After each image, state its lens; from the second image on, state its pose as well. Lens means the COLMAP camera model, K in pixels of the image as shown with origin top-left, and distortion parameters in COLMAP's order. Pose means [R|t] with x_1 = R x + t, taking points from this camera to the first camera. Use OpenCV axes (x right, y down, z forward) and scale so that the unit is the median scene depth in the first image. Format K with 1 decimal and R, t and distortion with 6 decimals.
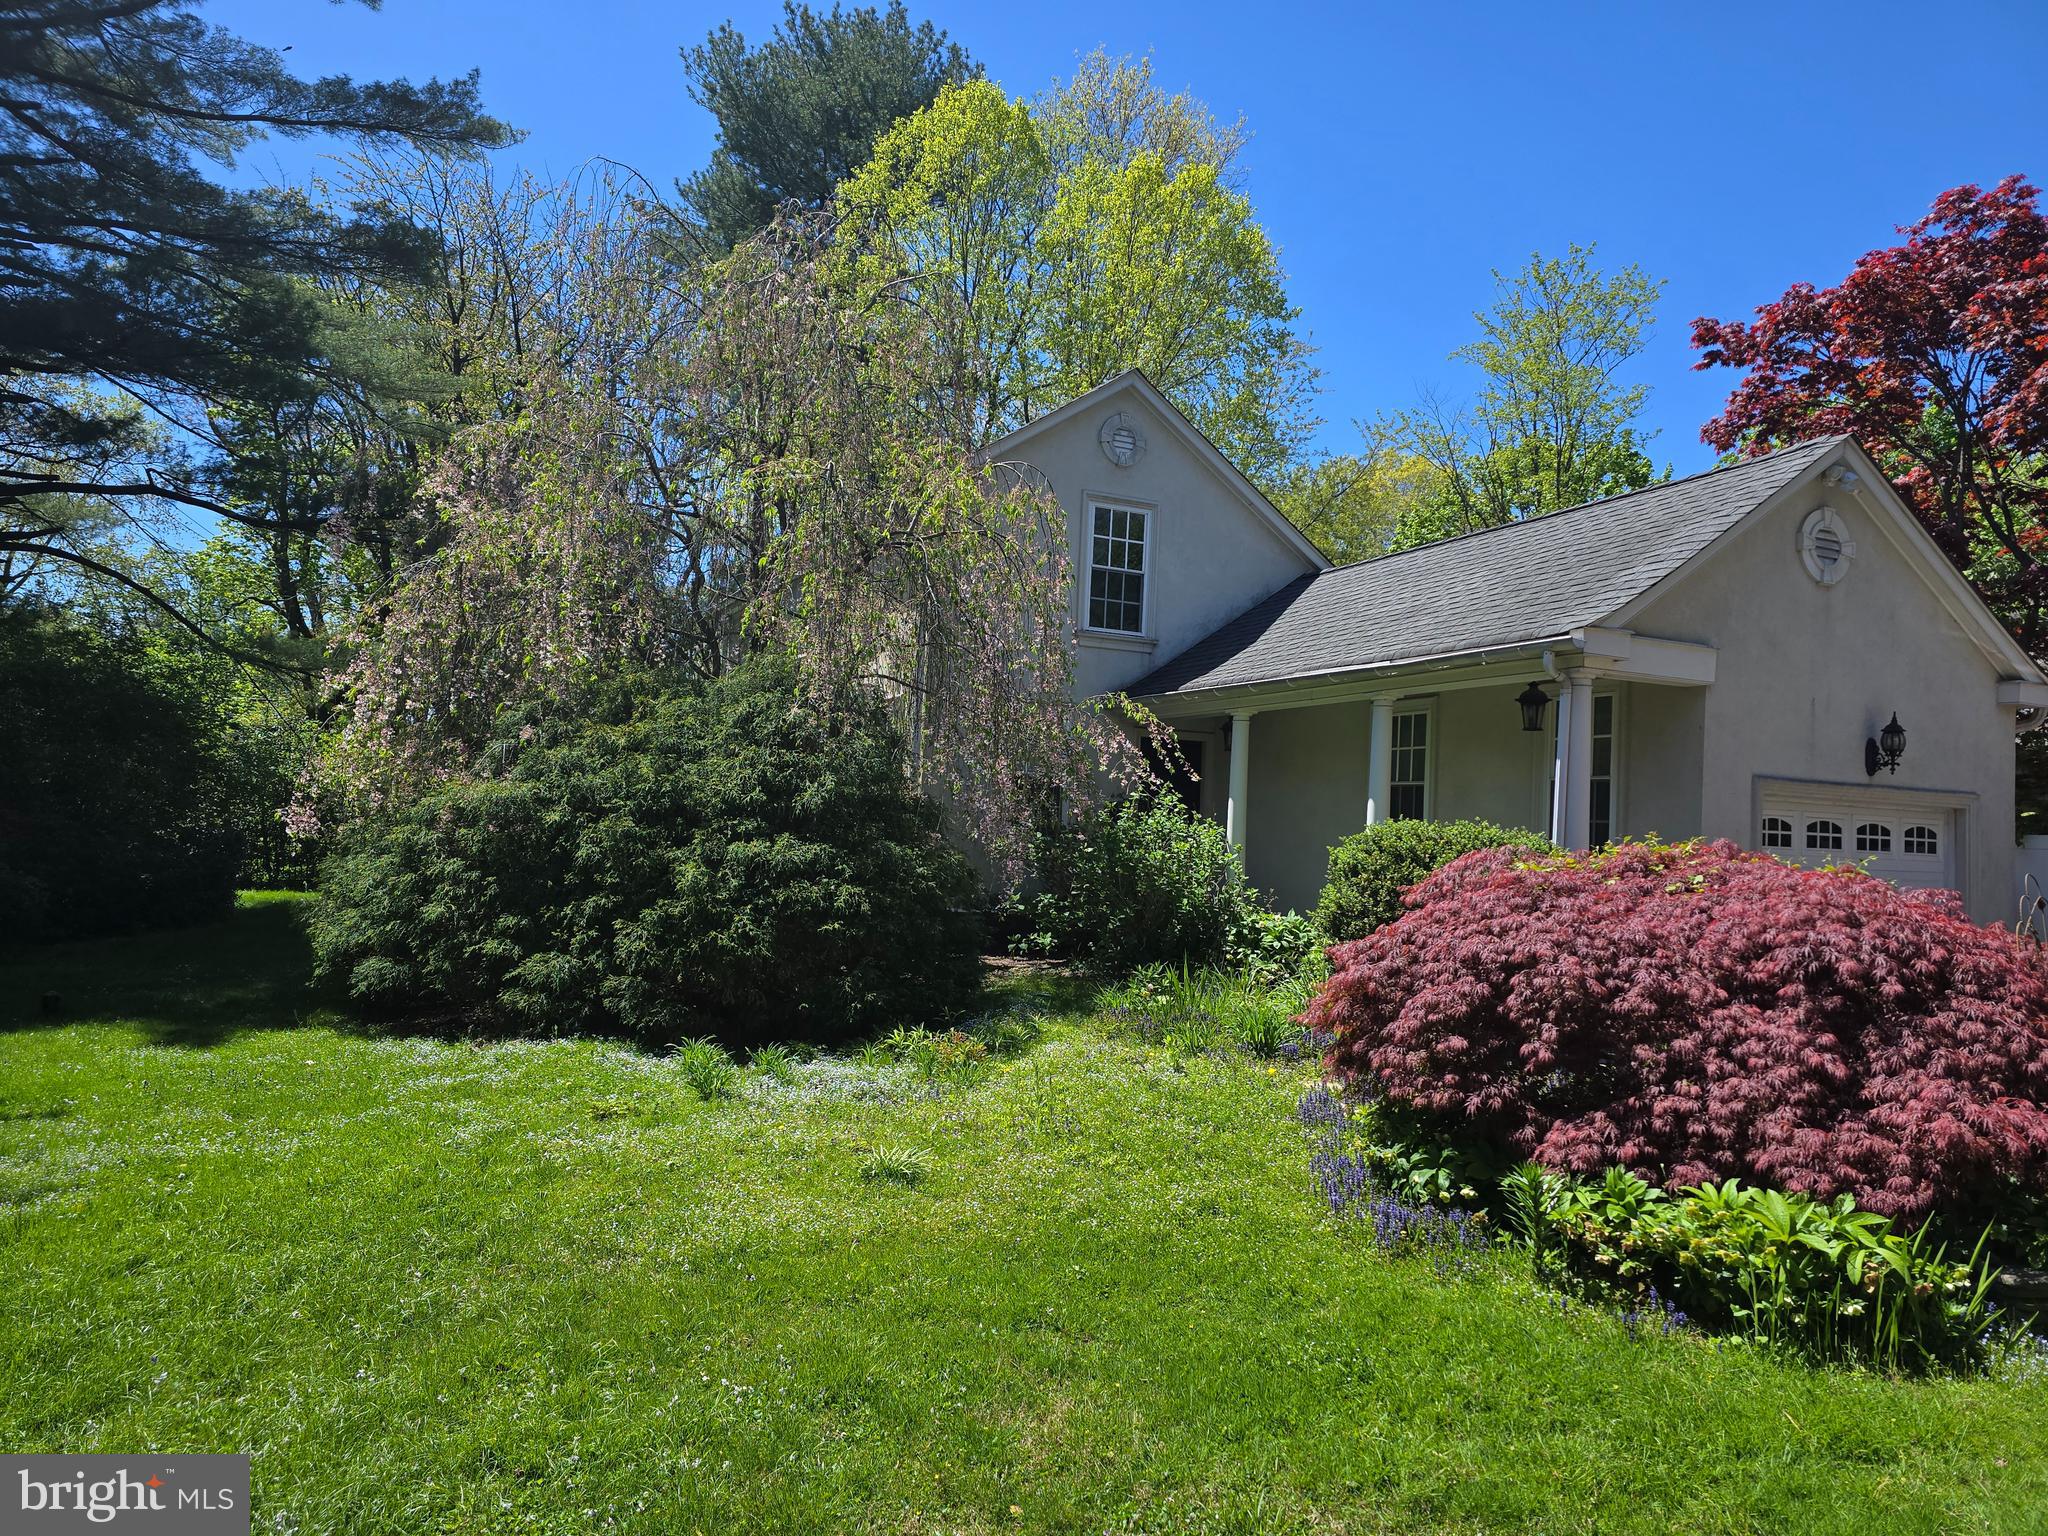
lens RADIAL K [[1392.1, 0, 1026.8], [0, 1392.1, 761.5], [0, 0, 1]] dist [0.064319, -0.063402]
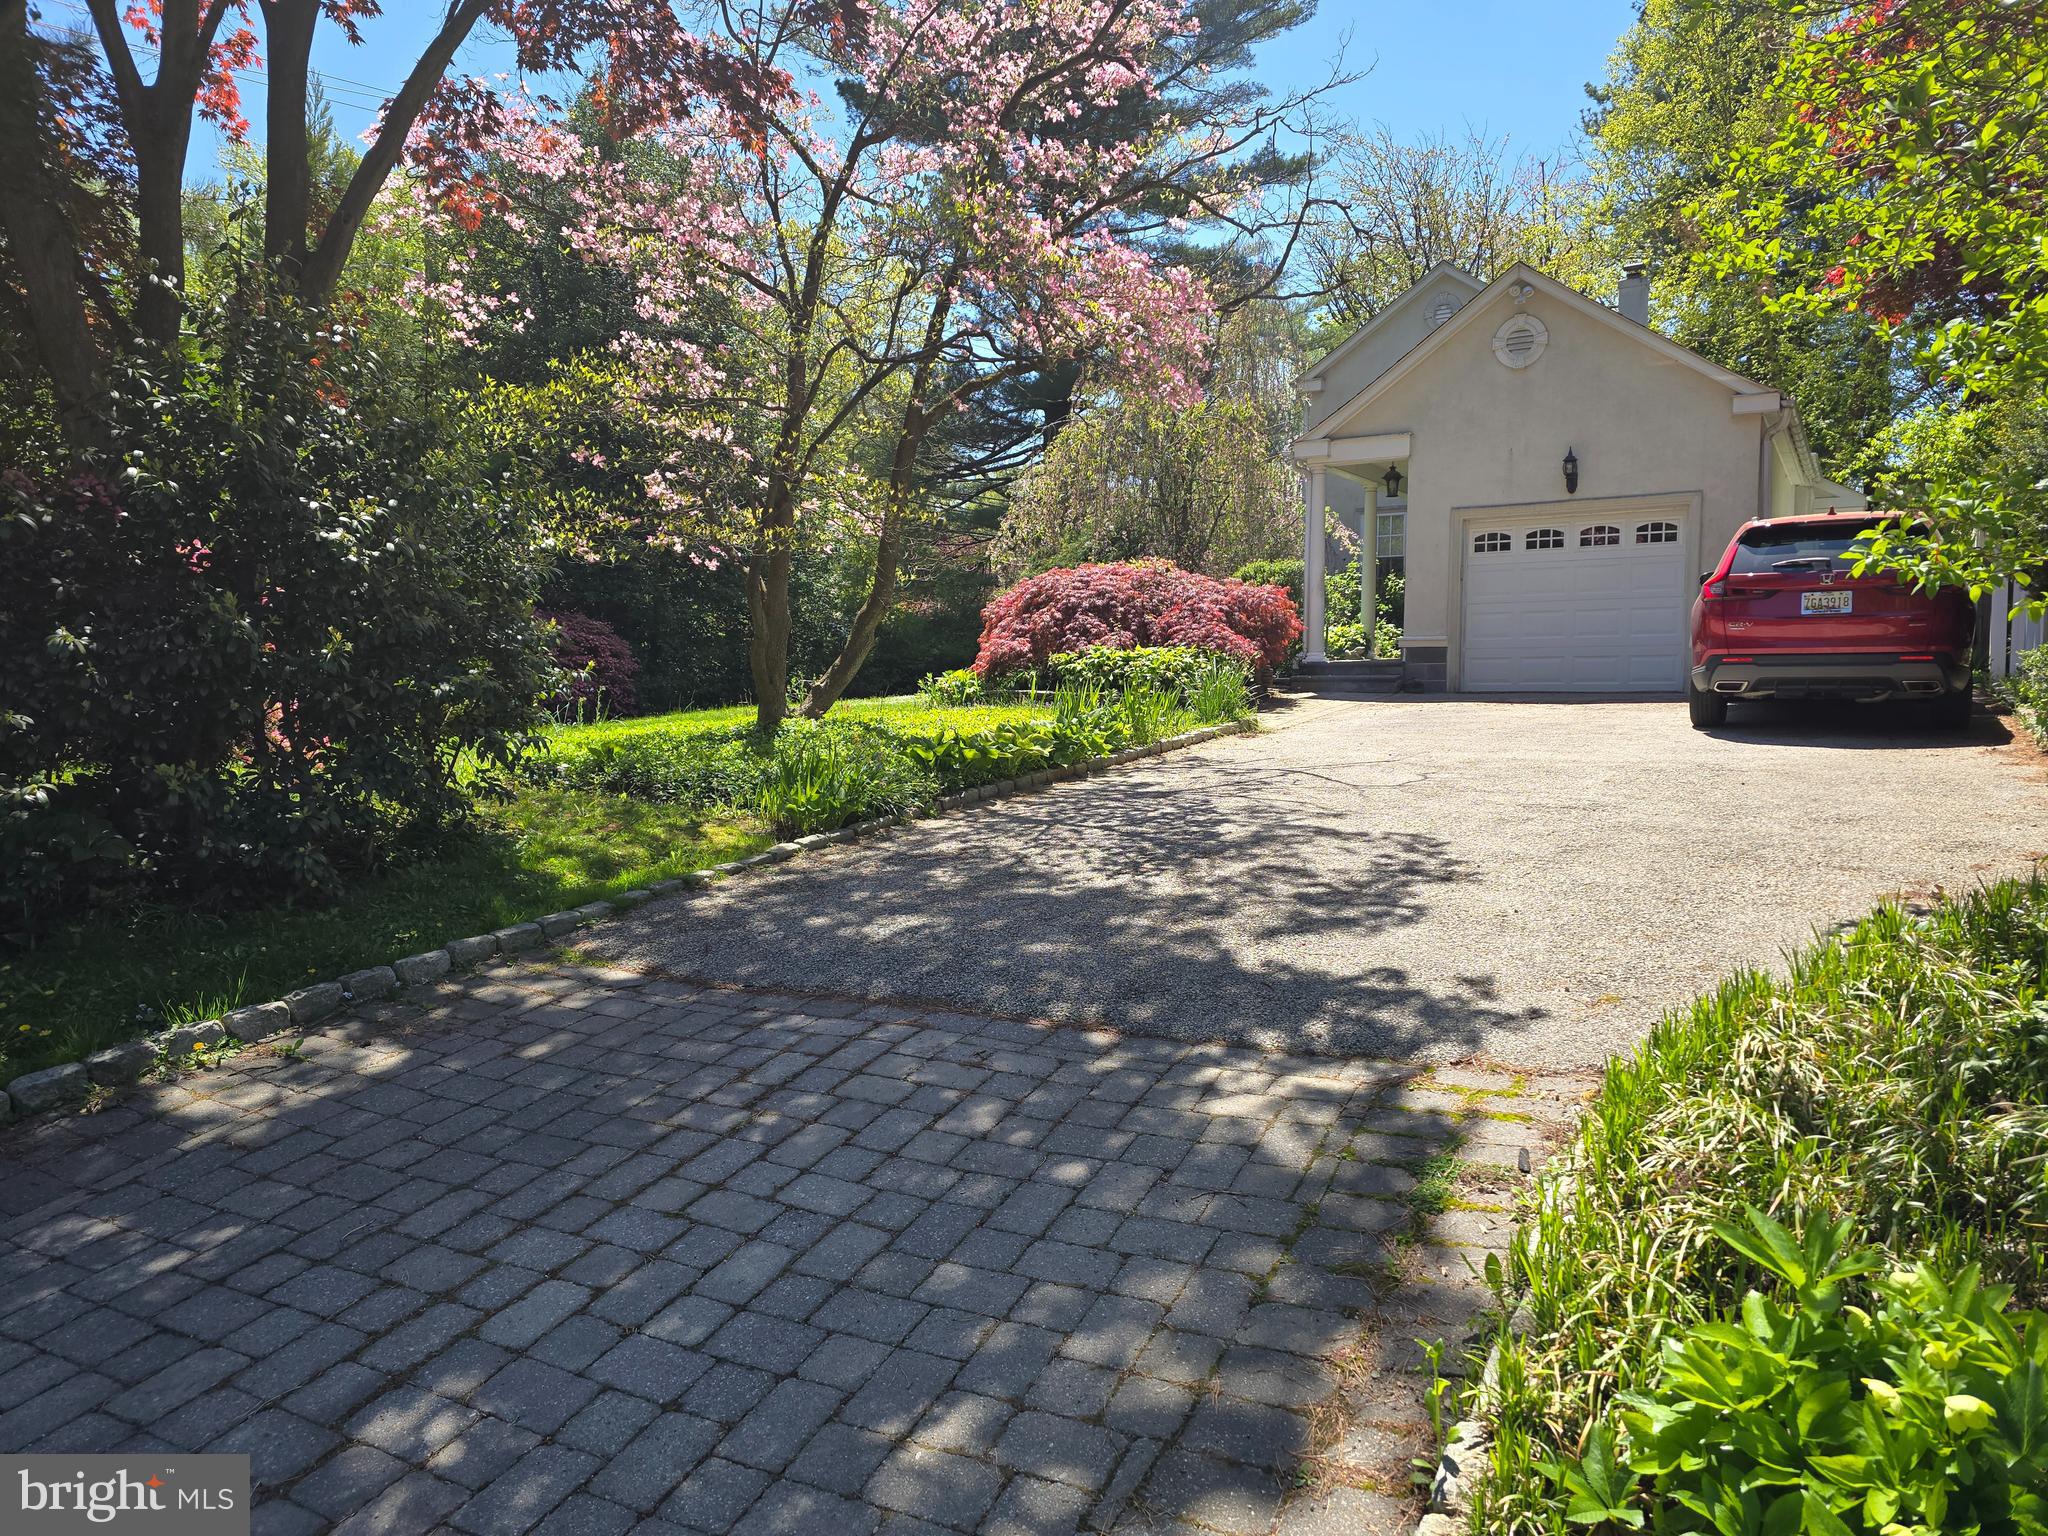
lens RADIAL K [[1392.1, 0, 1027.7], [0, 1392.1, 800.0], [0, 0, 1]] dist [0.064319, -0.063402]
pose [[0.548962, 0.036894, -0.835033, 1.507522], [0.078323, 0.992359, 0.095336, 0.140556], [0.832169, -0.117738, 0.541878, -0.276987]]
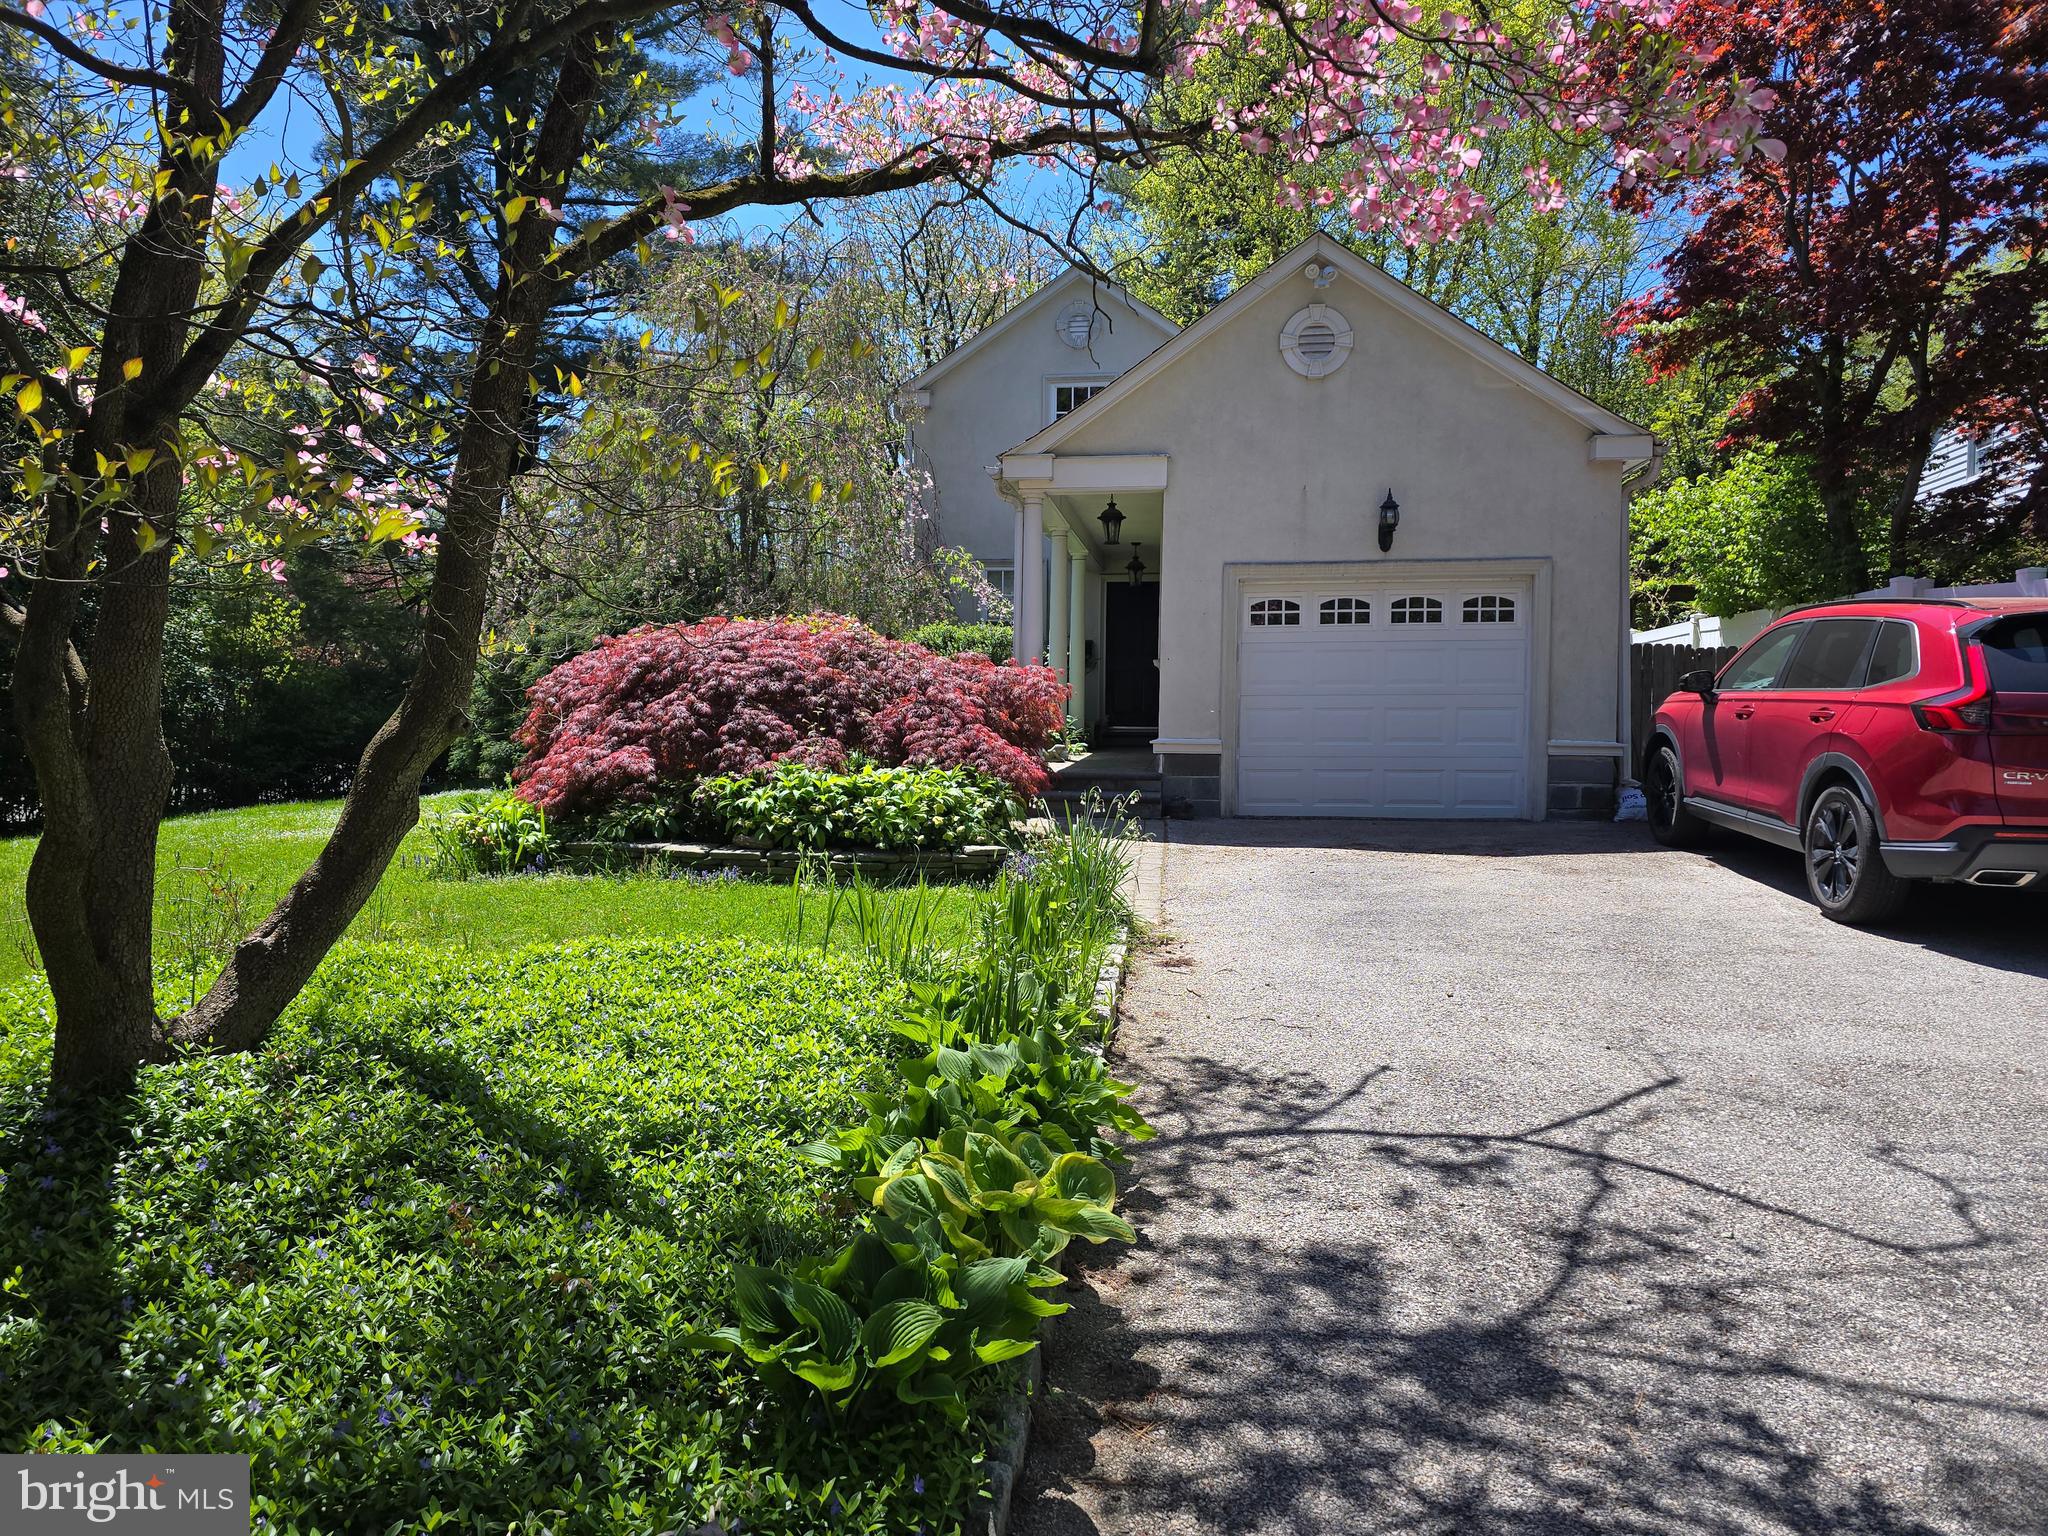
lens RADIAL K [[1392.1, 0, 1037.7], [0, 1392.1, 782.0], [0, 0, 1]] dist [0.064319, -0.063402]
pose [[0.839842, -0.010151, -0.542736, 0.952287], [0.061225, 0.995217, 0.076128, 0.086775], [0.539368, -0.097165, 0.836446, -0.042915]]
